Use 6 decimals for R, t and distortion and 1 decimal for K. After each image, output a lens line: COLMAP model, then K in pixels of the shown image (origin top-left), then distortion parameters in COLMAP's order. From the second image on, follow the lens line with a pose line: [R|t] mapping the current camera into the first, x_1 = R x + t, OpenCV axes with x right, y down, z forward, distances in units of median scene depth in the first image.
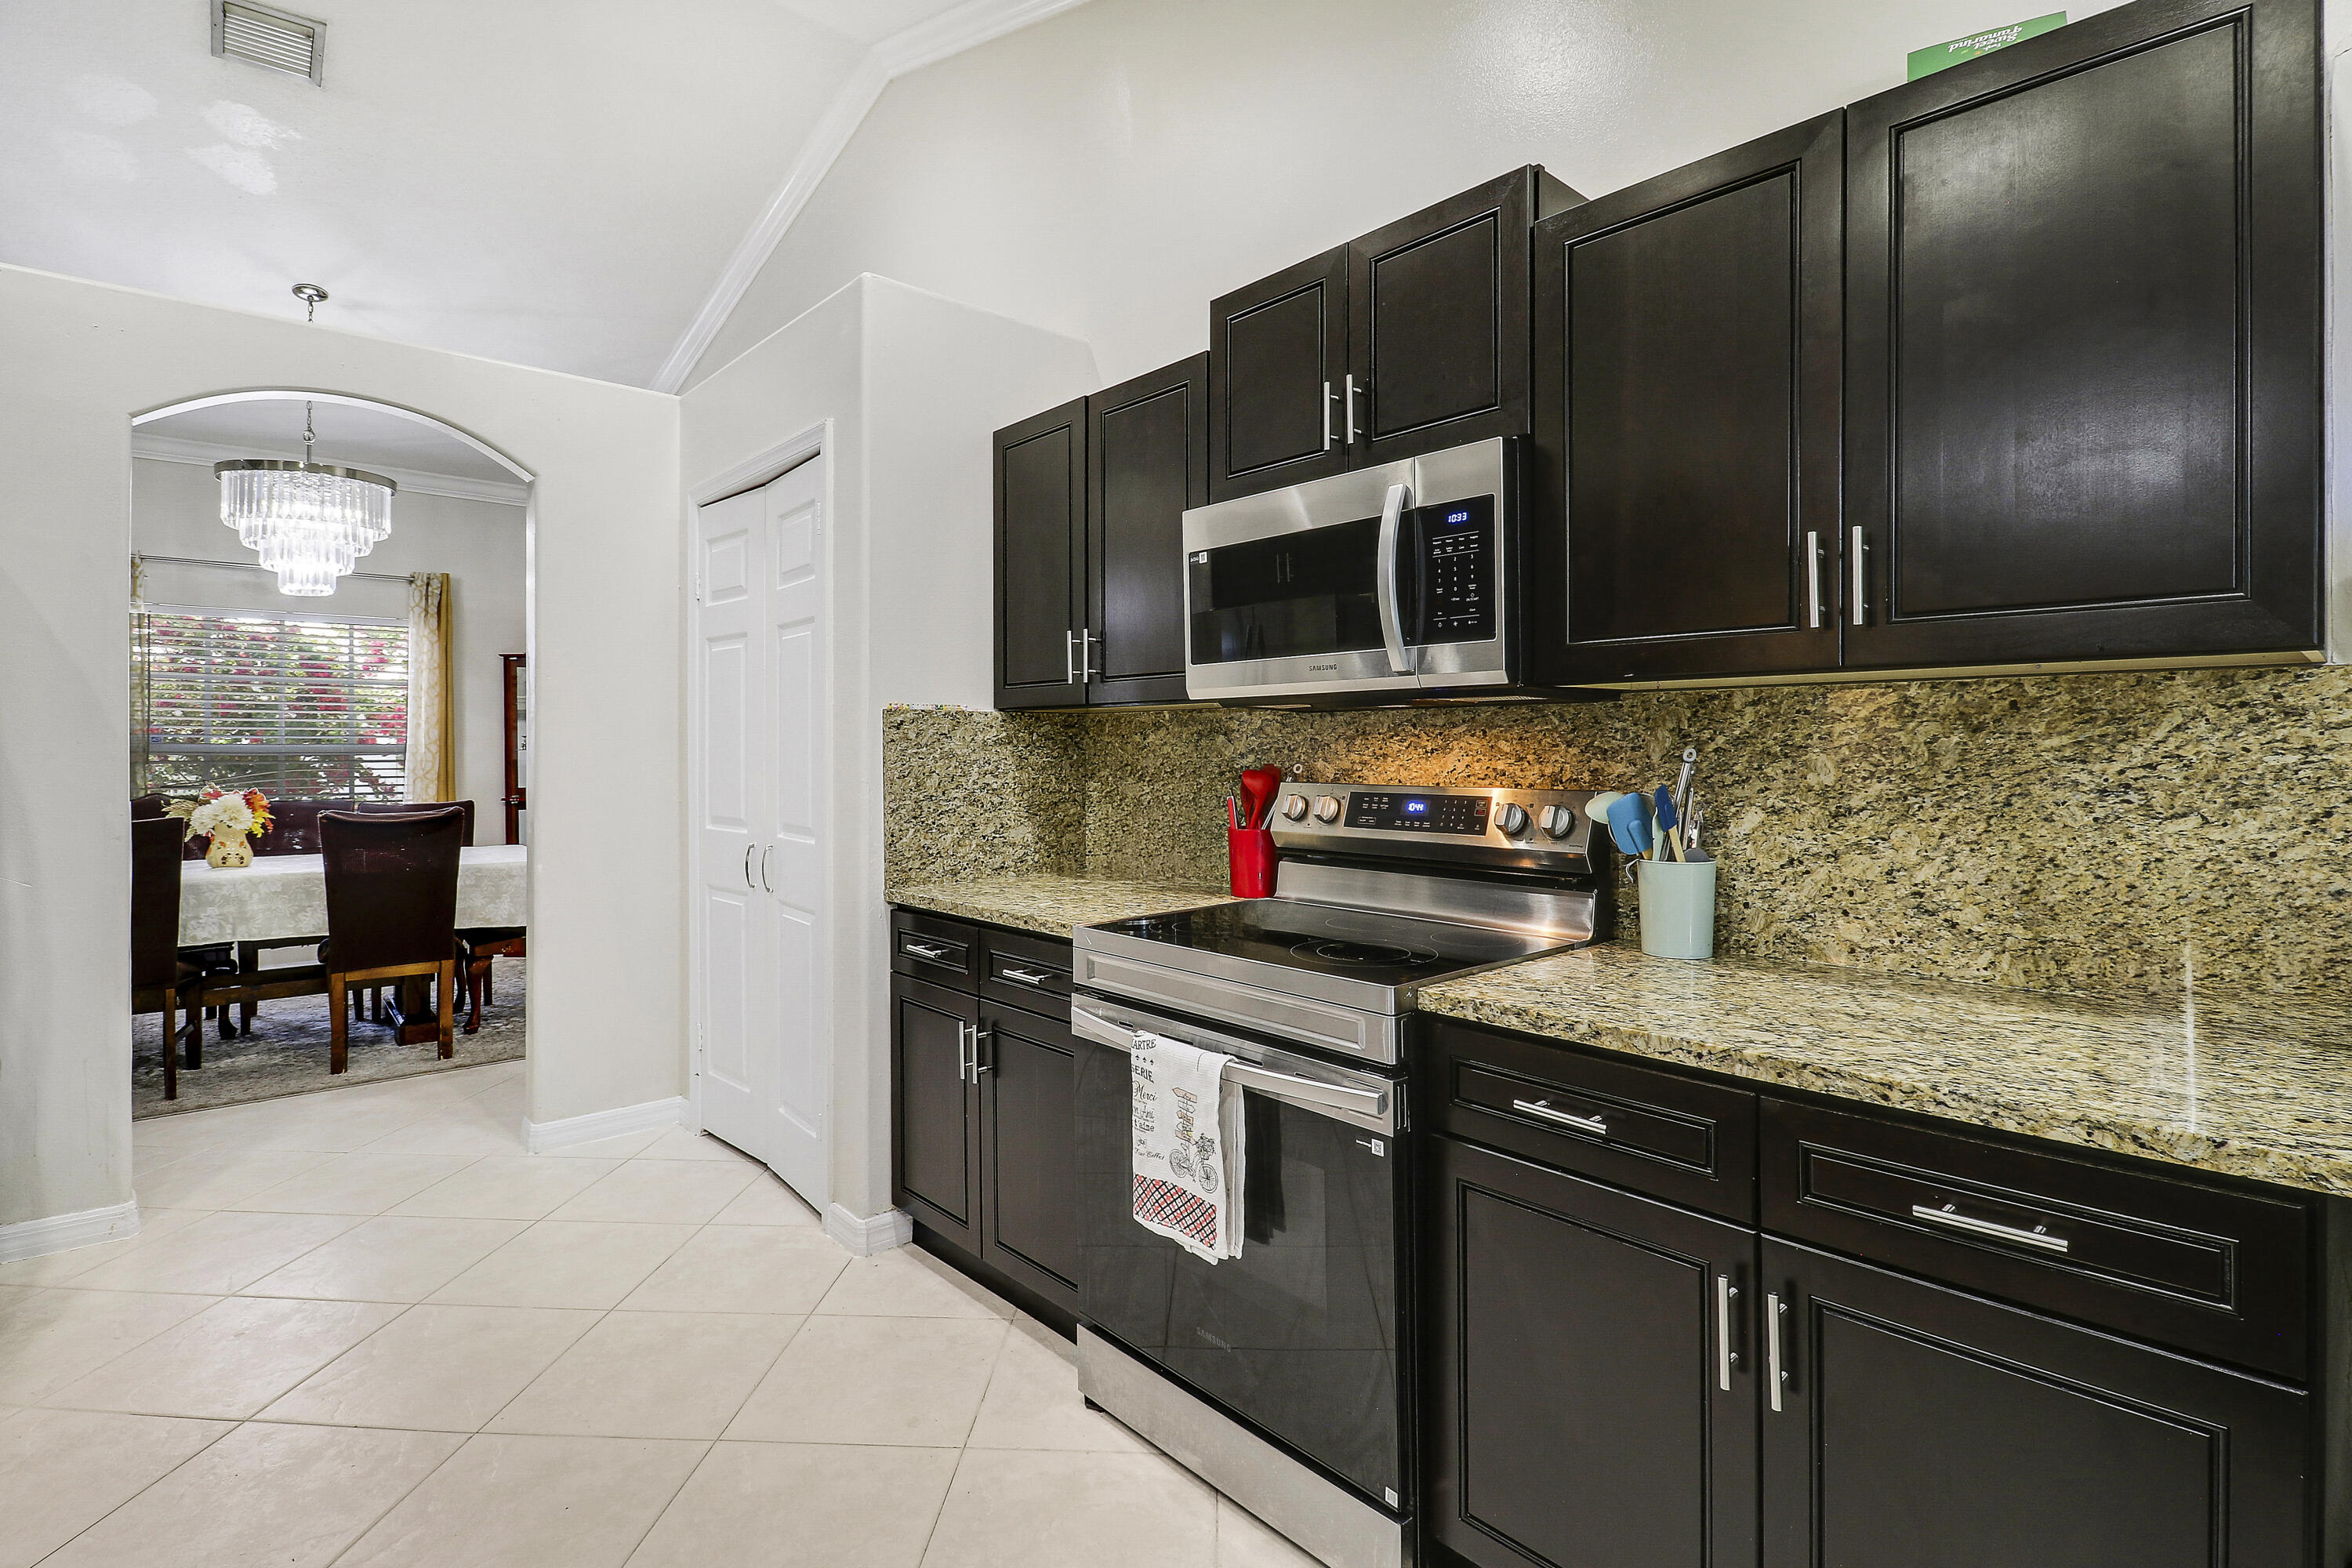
lens RADIAL K [[1114.5, 0, 1166.7], [0, 1114.5, 752.2], [0, 0, 1]] dist [-0.017184, -0.000851]
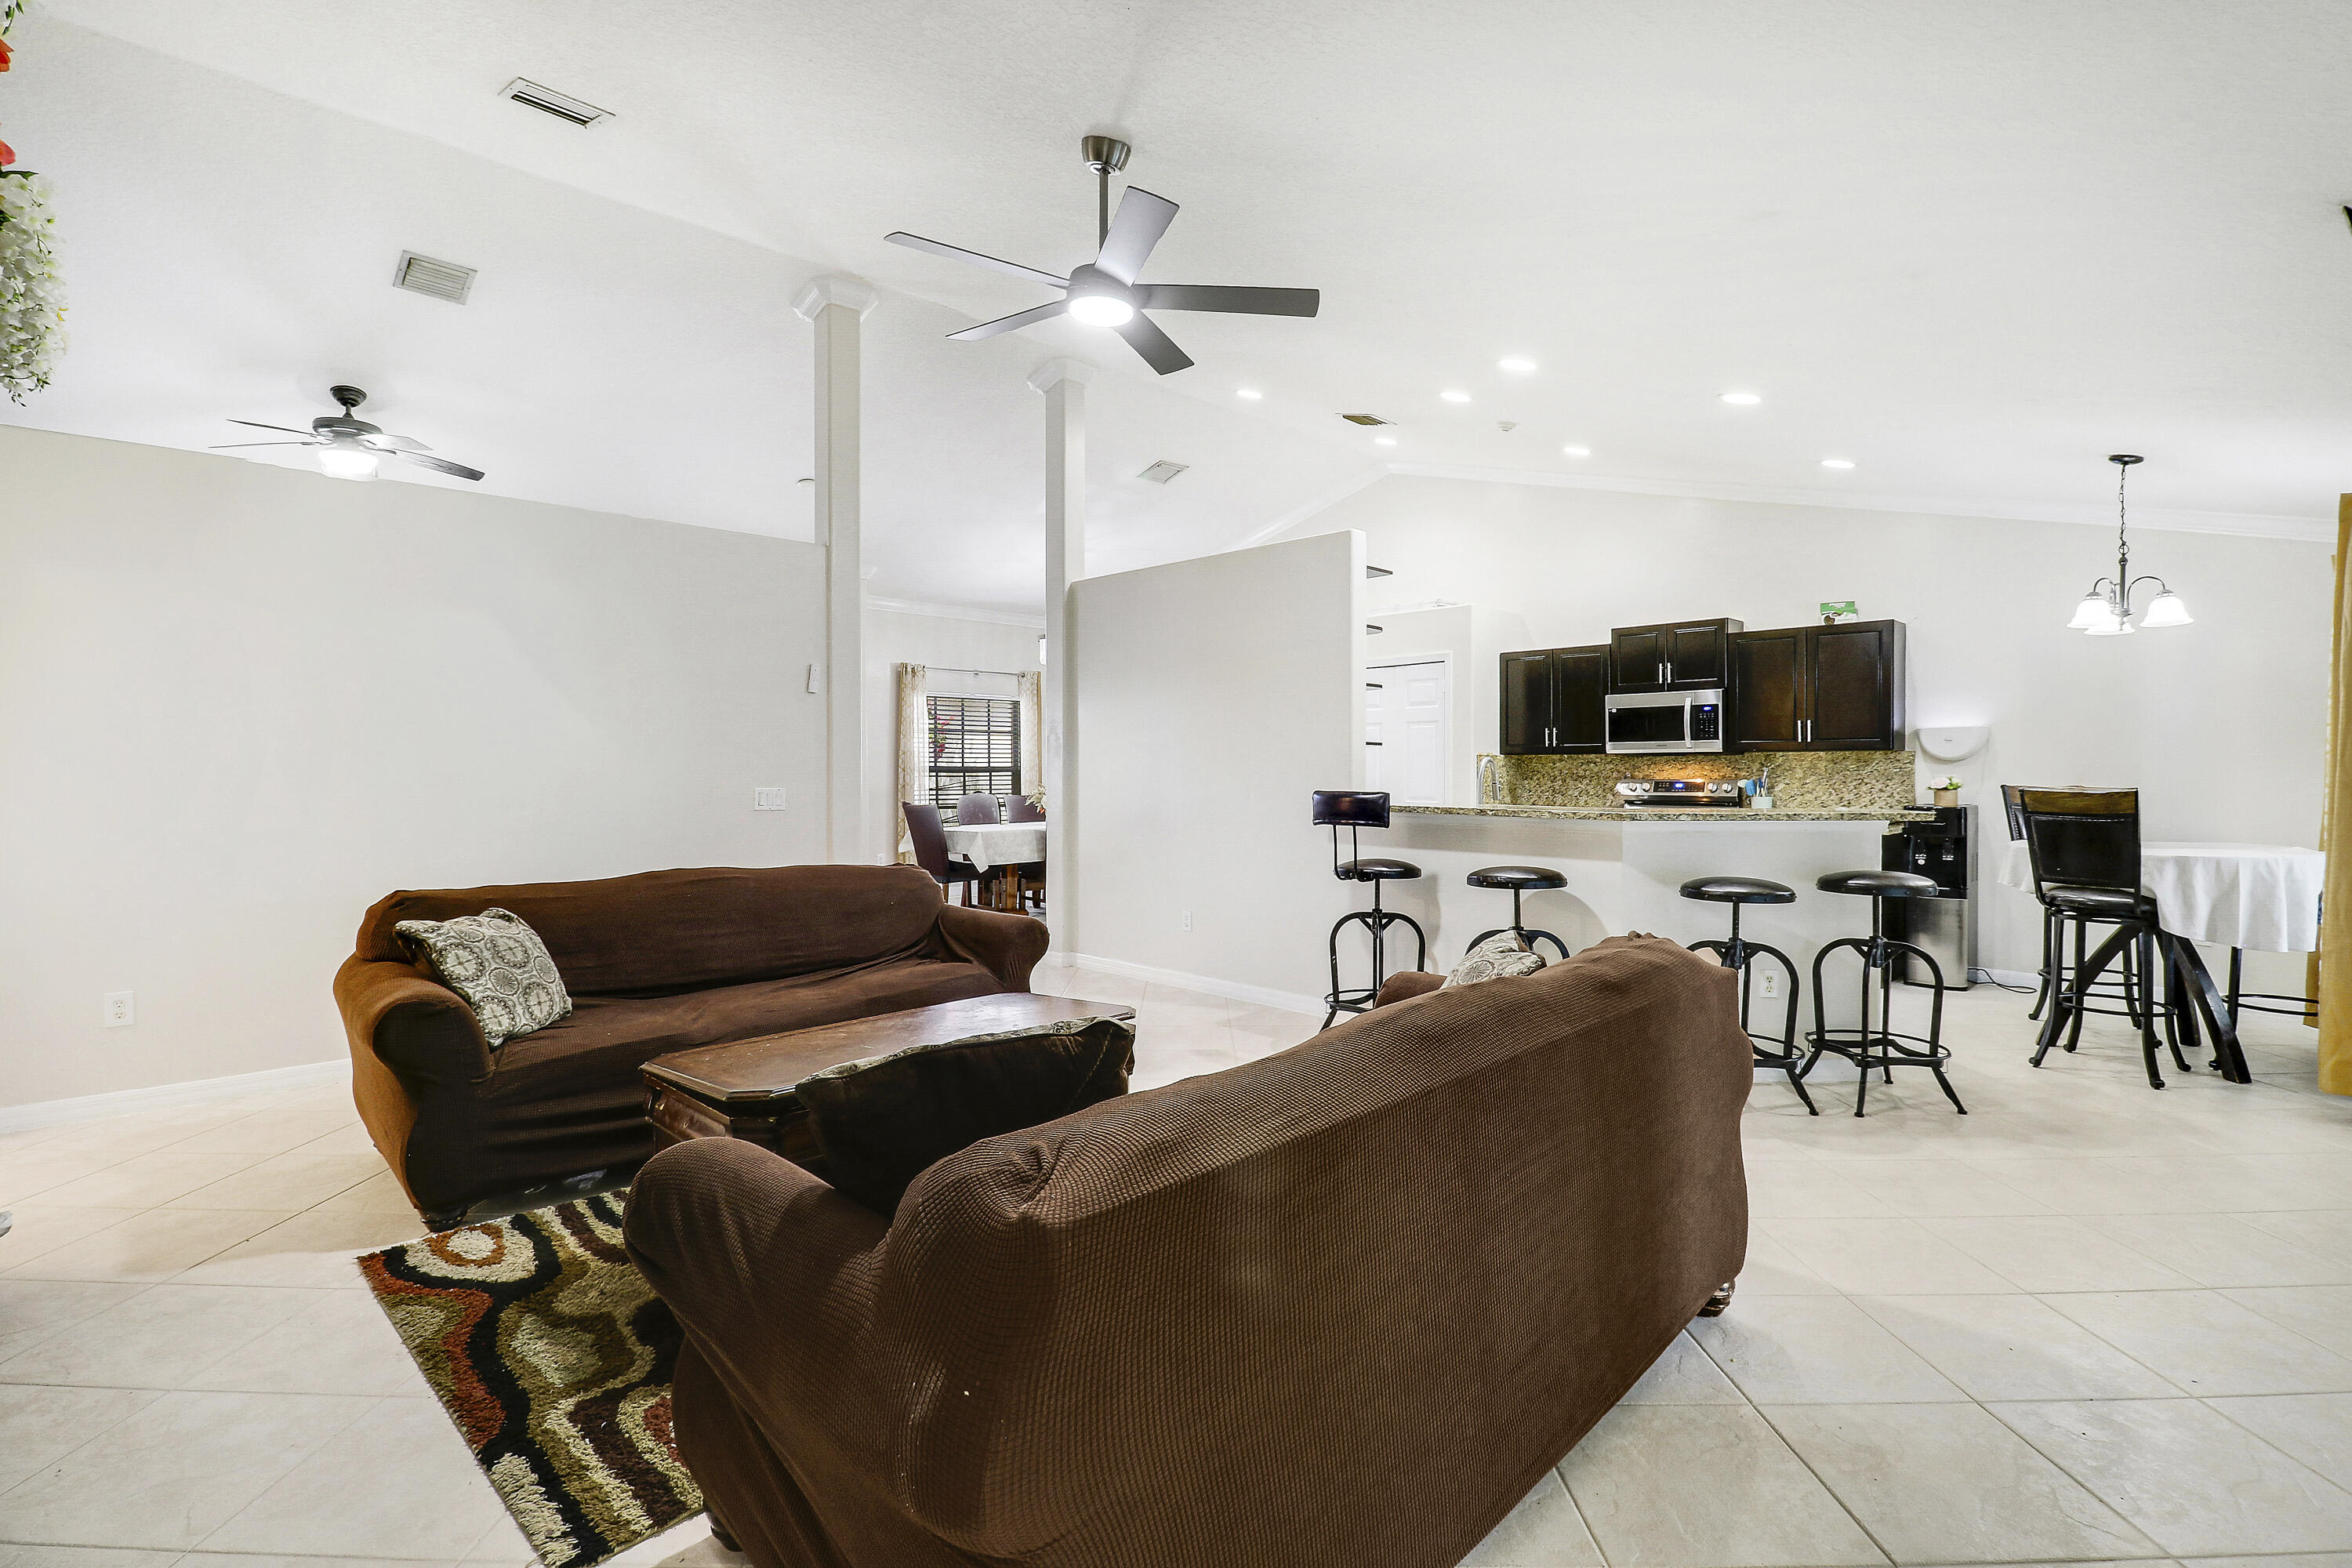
lens RADIAL K [[1130.9, 0, 1176.0], [0, 1130.9, 784.0], [0, 0, 1]] dist [-0.001187, -0.000570]
pose [[0.998567, -0.001077, 0.053512, -1.629973], [0.000709, 0.999976, 0.006900, 0.022318], [-0.053518, -0.006852, 0.998543, -2.570012]]
